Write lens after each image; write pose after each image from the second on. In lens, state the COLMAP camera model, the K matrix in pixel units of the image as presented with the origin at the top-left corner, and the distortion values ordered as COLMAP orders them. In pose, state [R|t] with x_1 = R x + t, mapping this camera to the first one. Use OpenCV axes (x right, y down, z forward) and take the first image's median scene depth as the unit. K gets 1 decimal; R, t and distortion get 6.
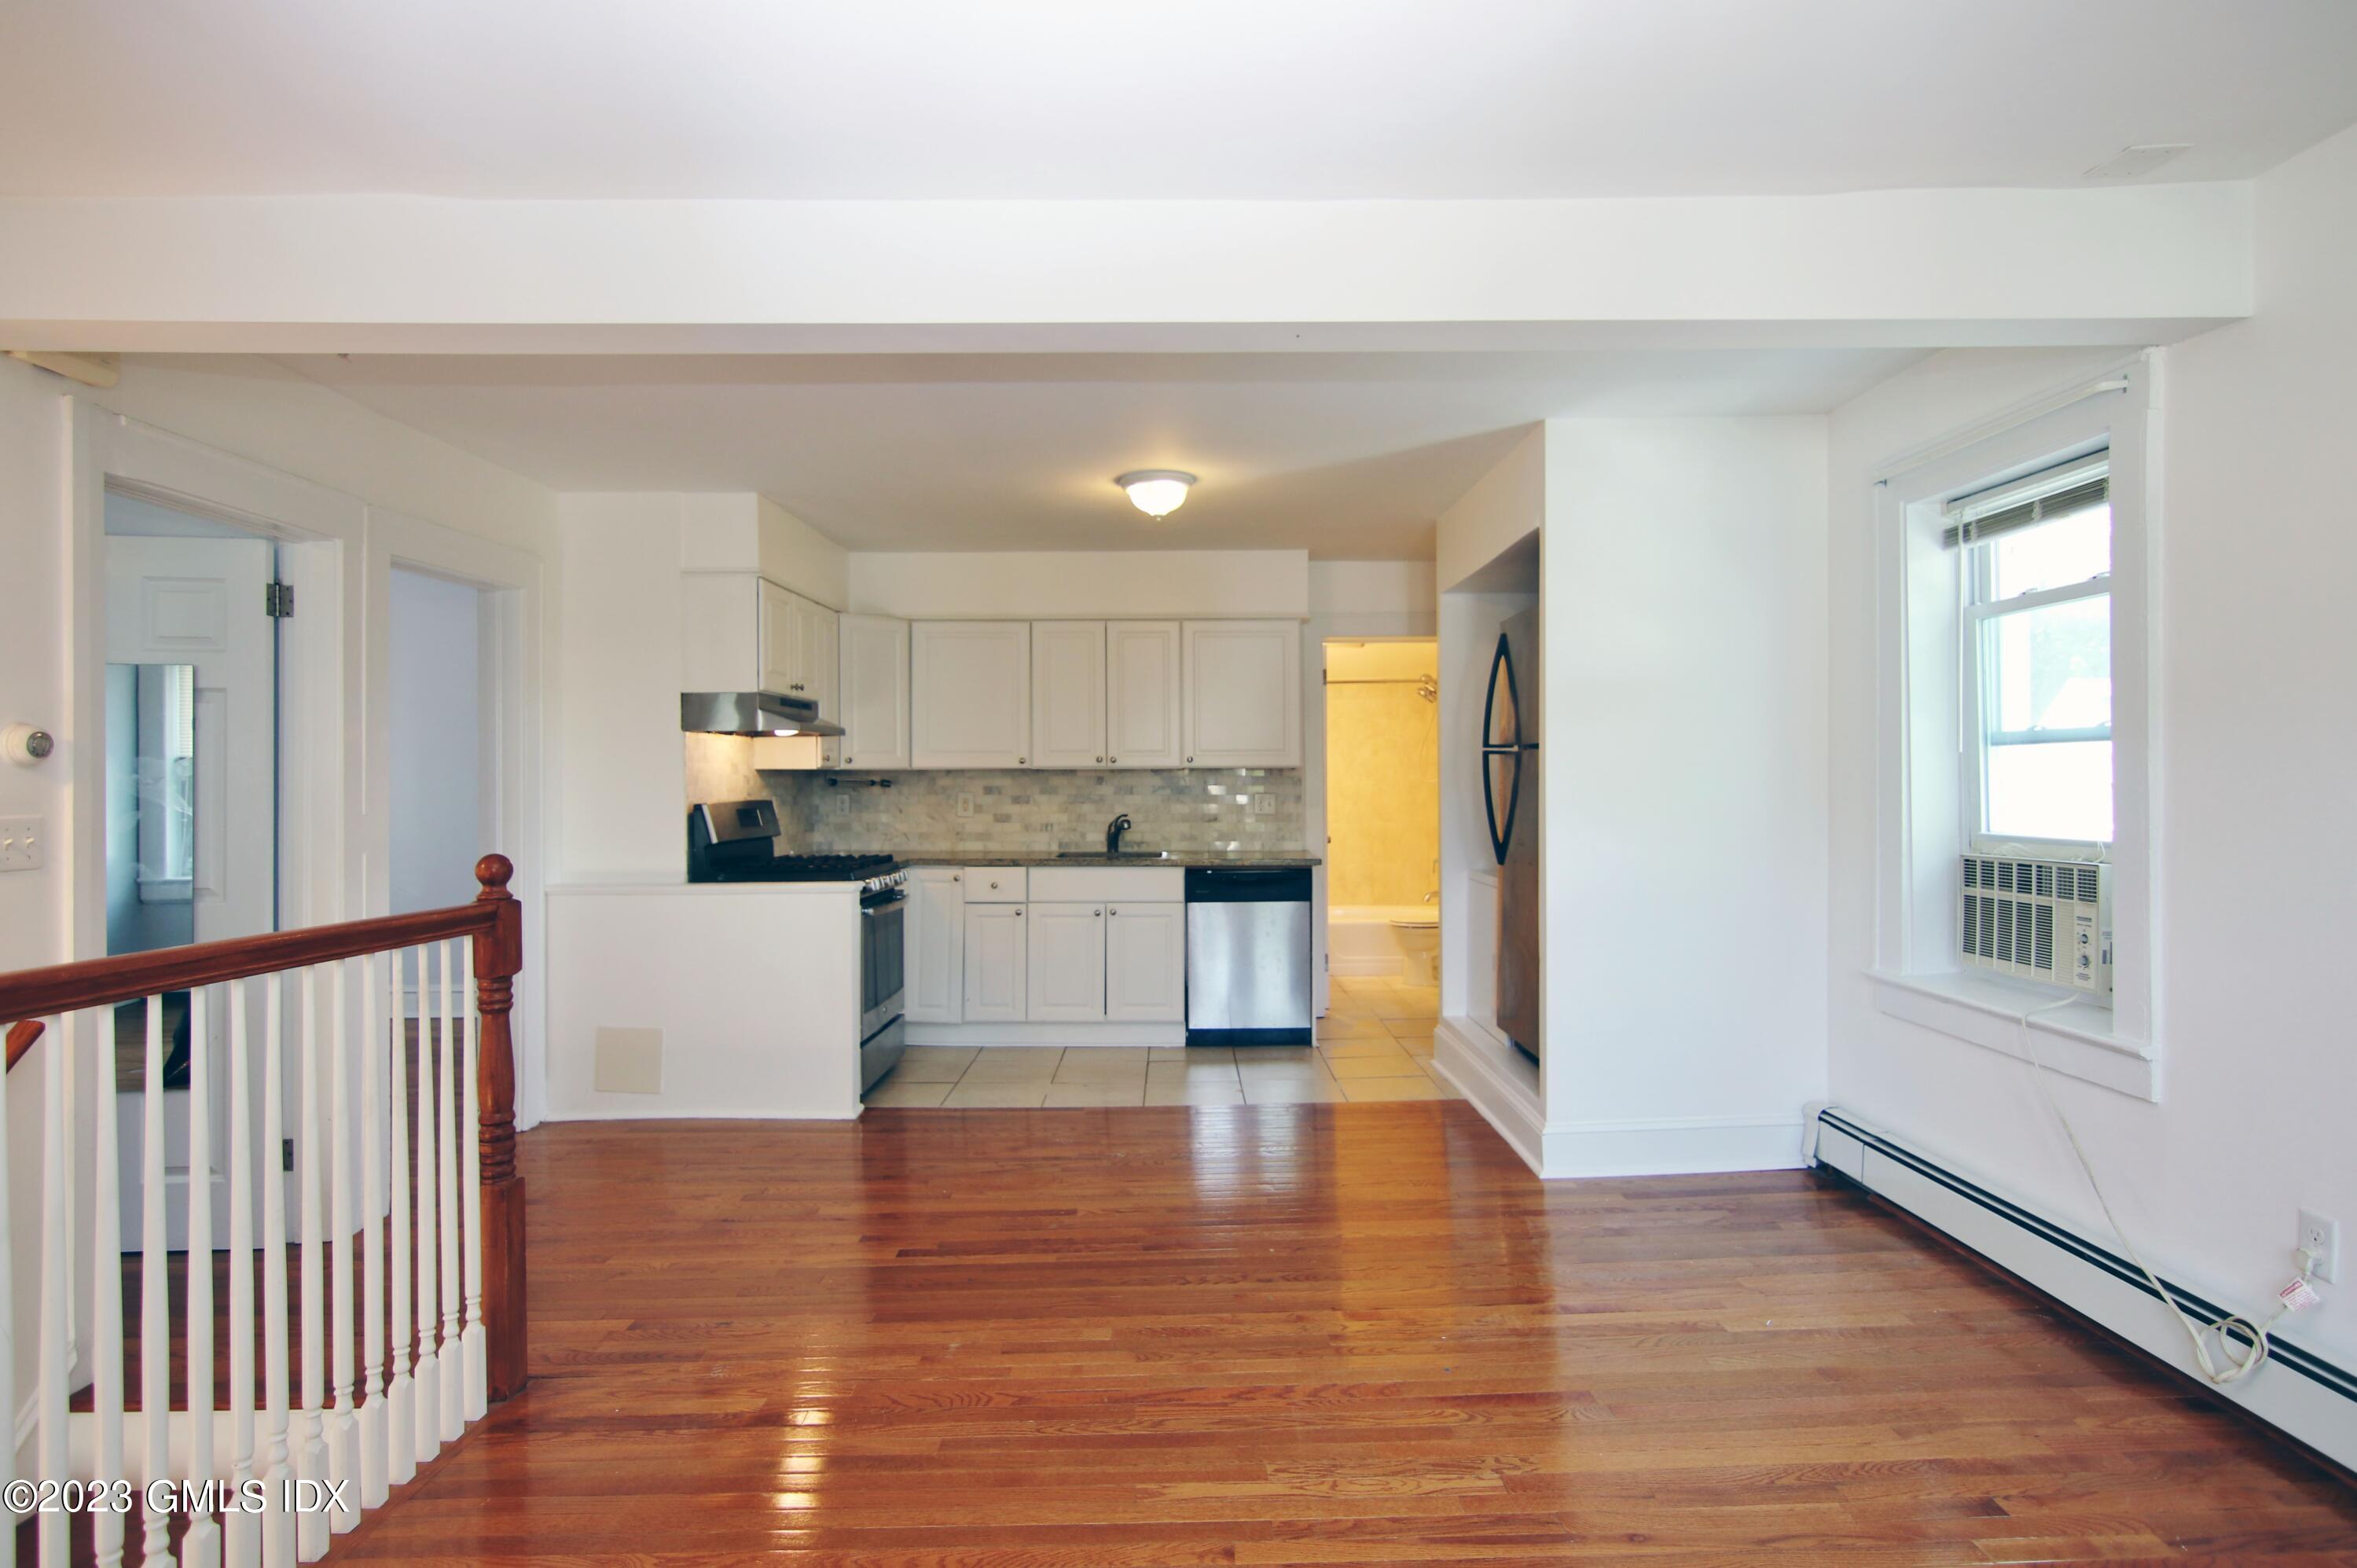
lens RADIAL K [[1209.7, 0, 1177.2], [0, 1209.7, 778.7], [0, 0, 1]] dist [-0.001849, 0.003154]
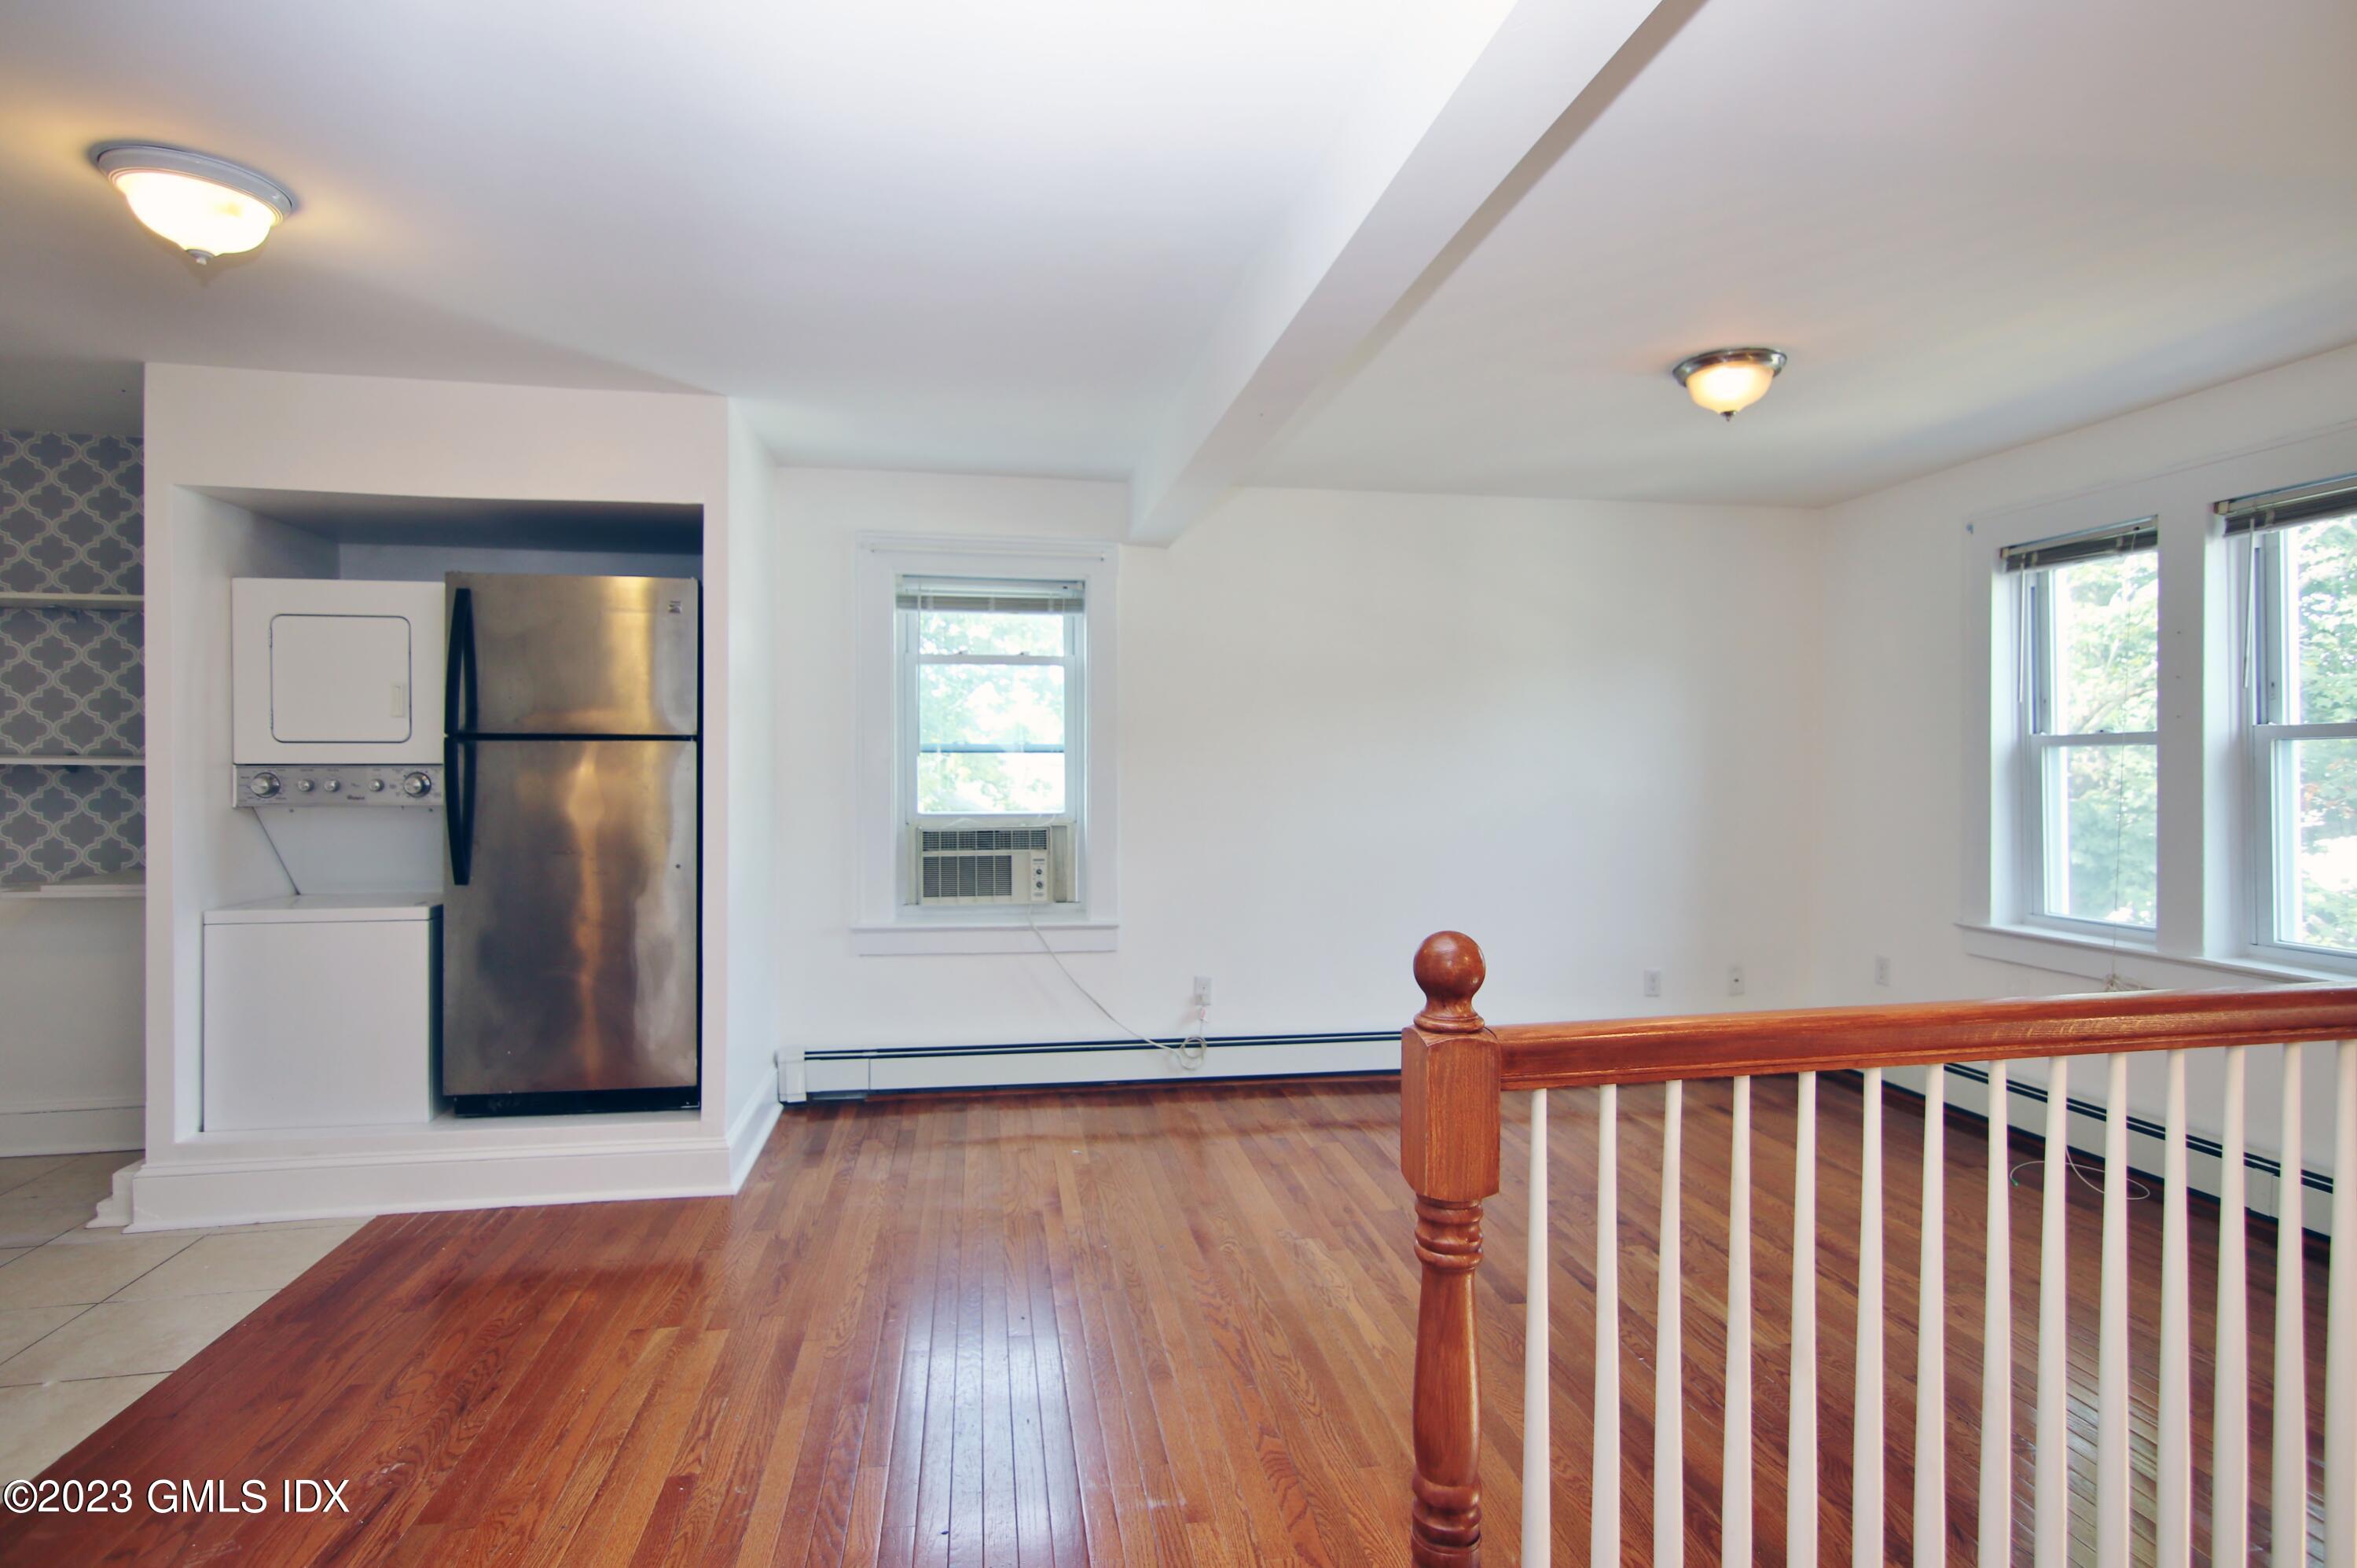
lens RADIAL K [[1209.7, 0, 1177.2], [0, 1209.7, 778.7], [0, 0, 1]] dist [-0.001849, 0.003154]
pose [[-0.154128, -0.001123, 0.988050, -0.483438], [-0.001316, 0.999999, 0.000931, 0.001258], [-0.988050, -0.001157, -0.154130, 0.559609]]
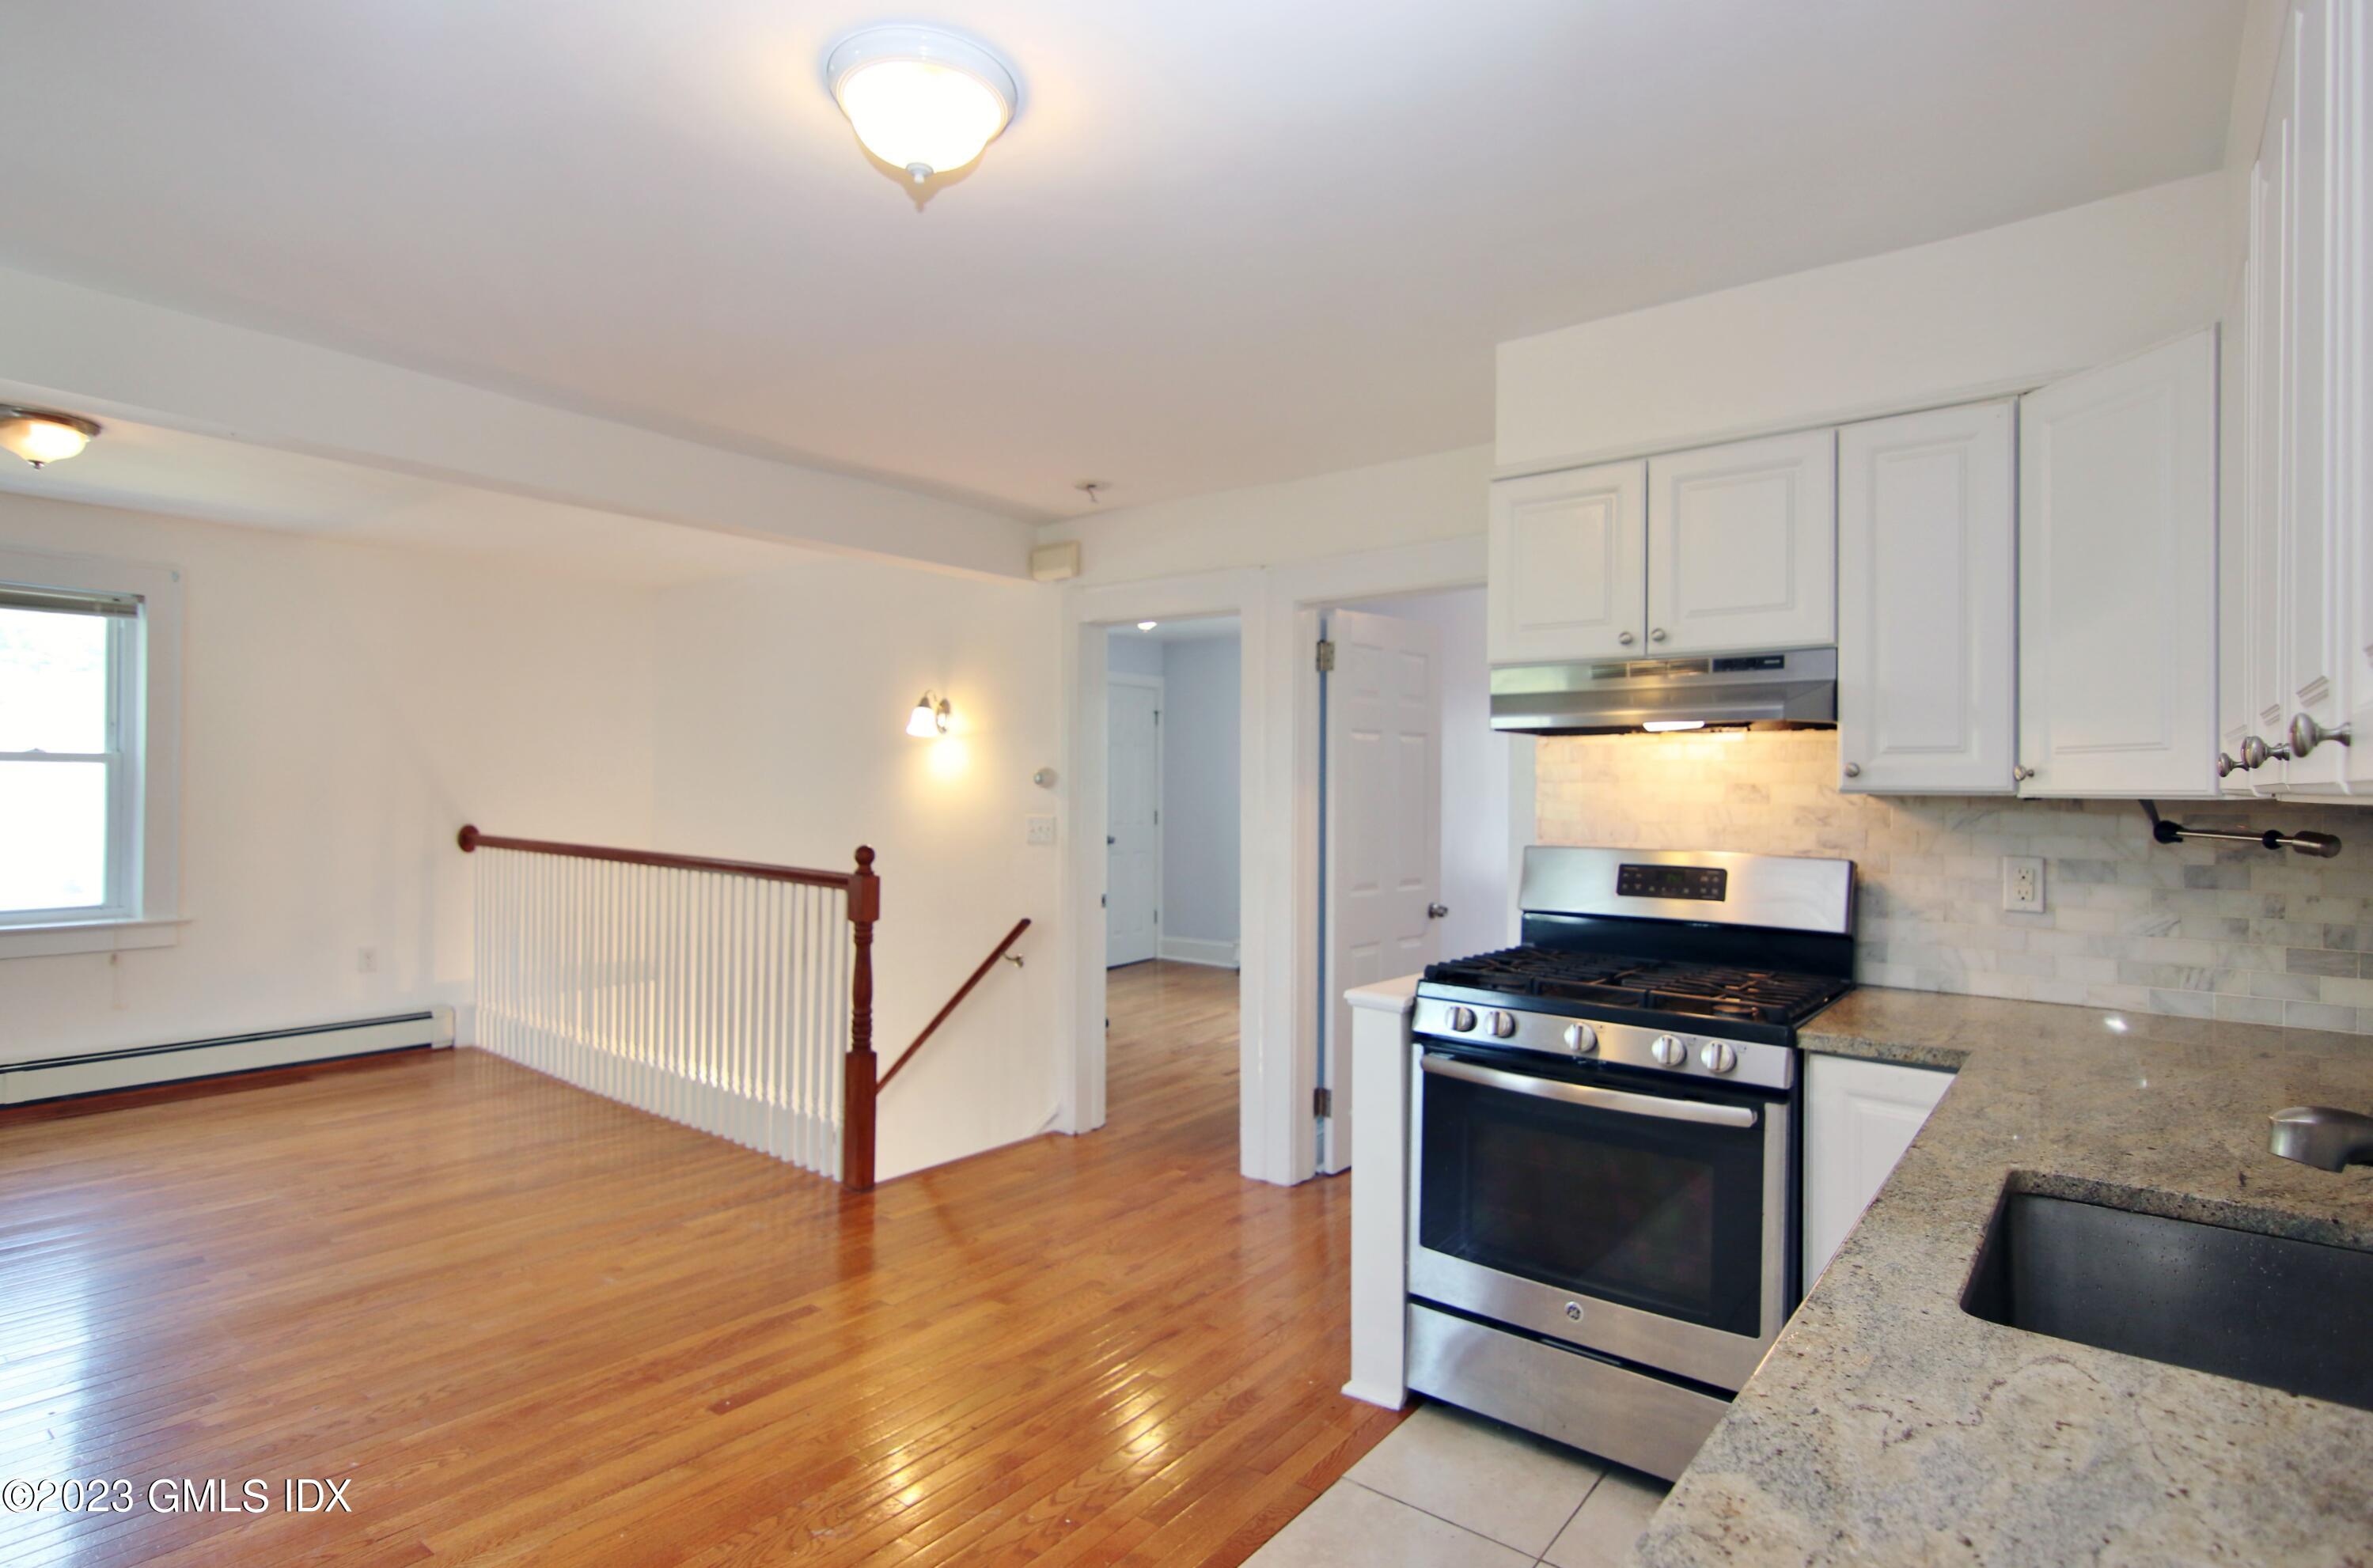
lens RADIAL K [[1217.8, 0, 1185.2], [0, 1217.8, 778.6], [0, 0, 1]] dist [-0.001849, 0.003154]
pose [[-0.613836, -0.007832, -0.789395, 0.208905], [-0.007772, 0.999962, -0.003878, -0.010398], [0.789395, 0.003755, -0.613874, 1.098518]]
